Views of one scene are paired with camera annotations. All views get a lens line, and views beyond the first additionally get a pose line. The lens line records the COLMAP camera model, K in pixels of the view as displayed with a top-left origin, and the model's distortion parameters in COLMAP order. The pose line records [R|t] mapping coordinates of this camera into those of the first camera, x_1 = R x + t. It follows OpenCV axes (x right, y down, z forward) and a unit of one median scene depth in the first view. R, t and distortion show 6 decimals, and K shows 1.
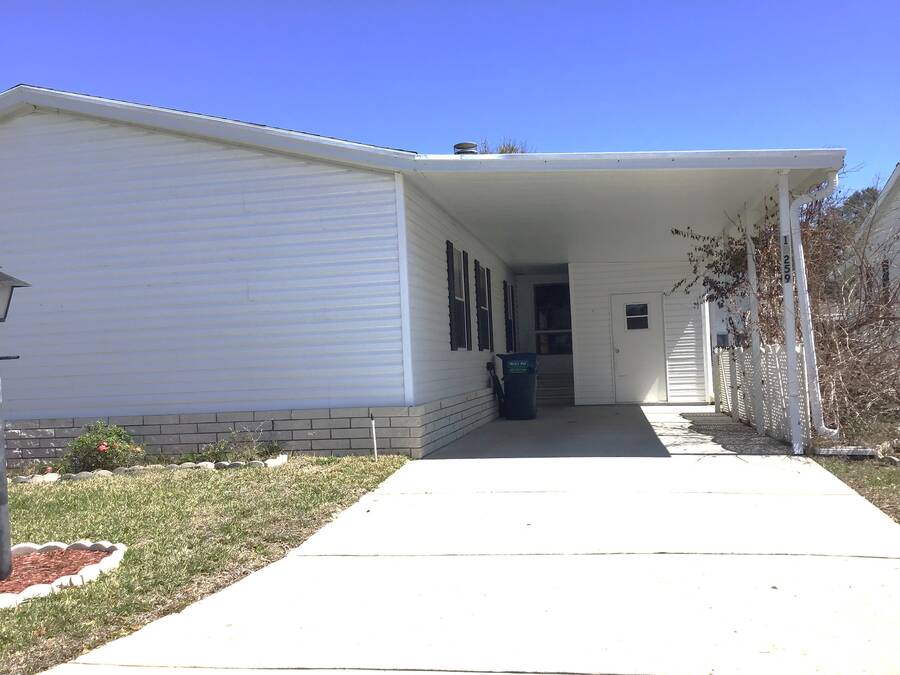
lens RADIAL K [[822.4, 0, 450.0], [0, 822.4, 337.5], [0, 0, 1]] dist [0.117253, -0.208628]
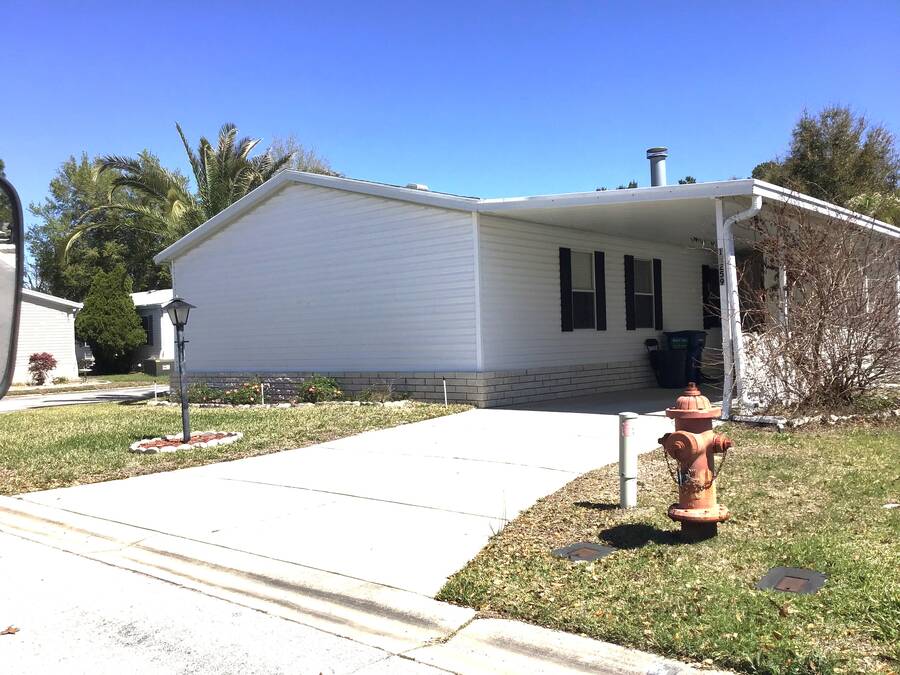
lens RADIAL K [[822.4, 0, 450.0], [0, 822.4, 337.5], [0, 0, 1]] dist [0.117253, -0.208628]
pose [[0.868352, 0.014568, -0.495735, 0.625263], [0.007590, 0.999061, 0.042654, -0.040833], [0.495891, -0.040801, 0.867426, -0.288196]]
